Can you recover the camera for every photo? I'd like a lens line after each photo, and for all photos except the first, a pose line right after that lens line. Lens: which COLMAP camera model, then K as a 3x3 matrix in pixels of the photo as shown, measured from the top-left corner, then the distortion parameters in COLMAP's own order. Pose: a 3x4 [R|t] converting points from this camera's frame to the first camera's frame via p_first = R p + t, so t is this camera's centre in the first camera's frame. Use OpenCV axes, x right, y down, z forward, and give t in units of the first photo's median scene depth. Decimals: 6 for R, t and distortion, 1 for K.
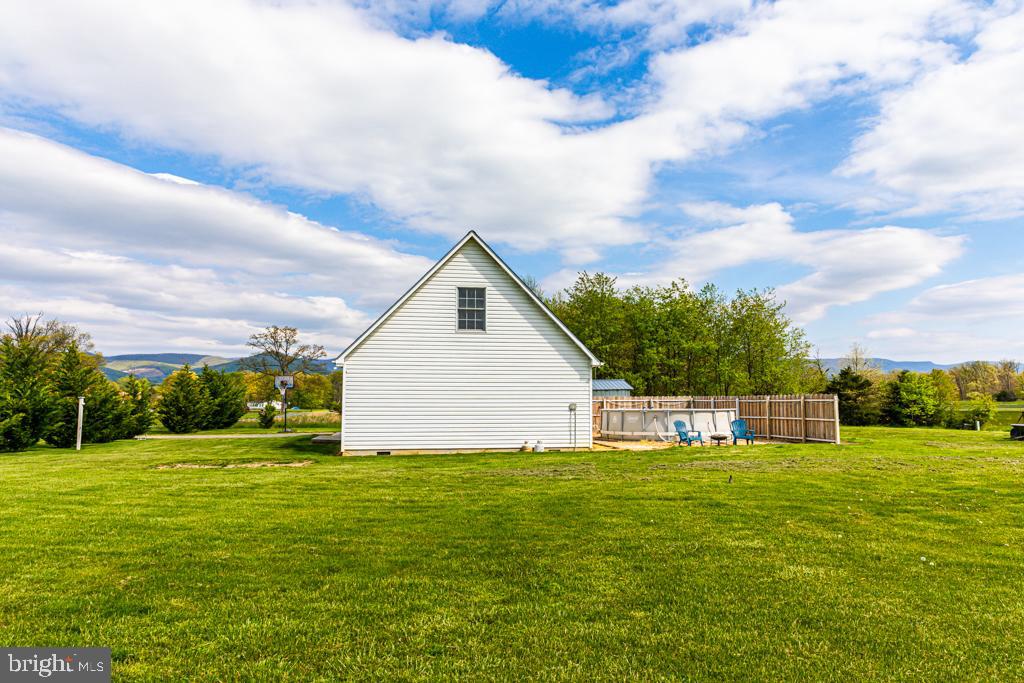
lens RADIAL K [[675.4, 0, 513.0], [0, 675.4, 356.2], [0, 0, 1]] dist [0.017113, -0.003138]
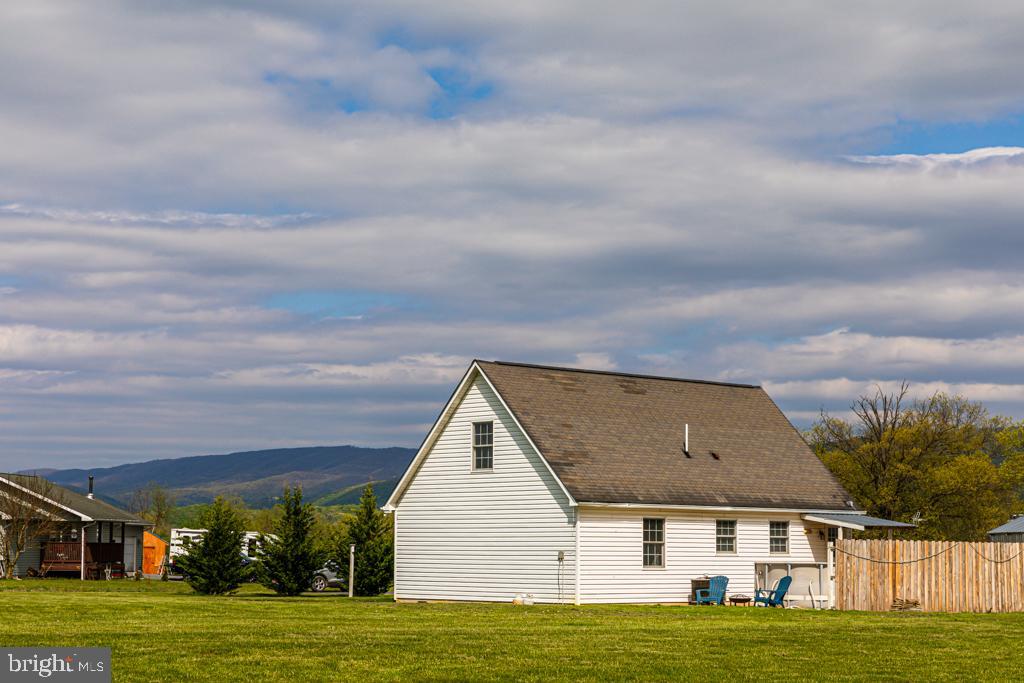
lens RADIAL K [[1975.9, 0, 501.6], [0, 1975.9, 345.3], [0, 0, 1]] dist [0.021464, 0.000000]
pose [[0.538526, -0.085647, -0.838245, 2.157712], [0.050602, 0.996312, -0.069289, -0.019660], [0.841088, -0.005103, 0.540874, -0.400214]]
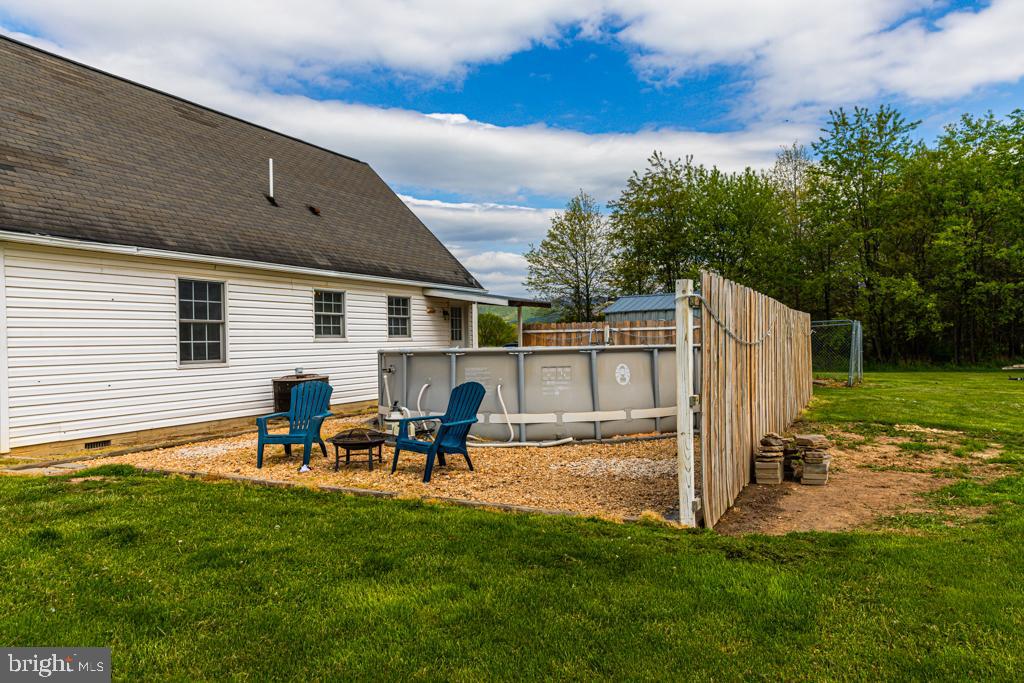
lens RADIAL K [[675.4, 0, 508.5], [0, 675.4, 348.1], [0, 0, 1]] dist [0.017113, -0.003138]
pose [[0.800858, -0.007902, -0.598802, 0.596326], [0.058081, 0.996224, 0.064532, 0.067958], [0.596031, -0.086460, 0.798293, 0.870967]]
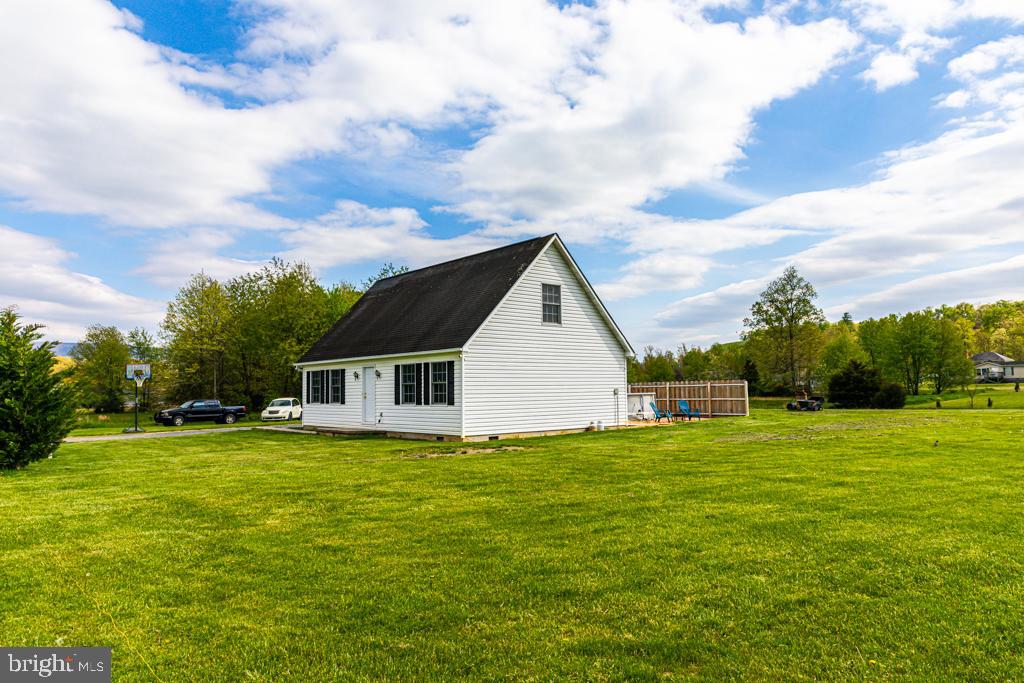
lens RADIAL K [[675.4, 0, 508.6], [0, 675.4, 341.8], [0, 0, 1]] dist [0.017113, -0.003138]
pose [[0.853451, 0.024929, 0.520577, -0.691015], [-0.019610, 0.999684, -0.015723, 0.010794], [-0.520804, 0.003211, 0.853670, 0.093107]]
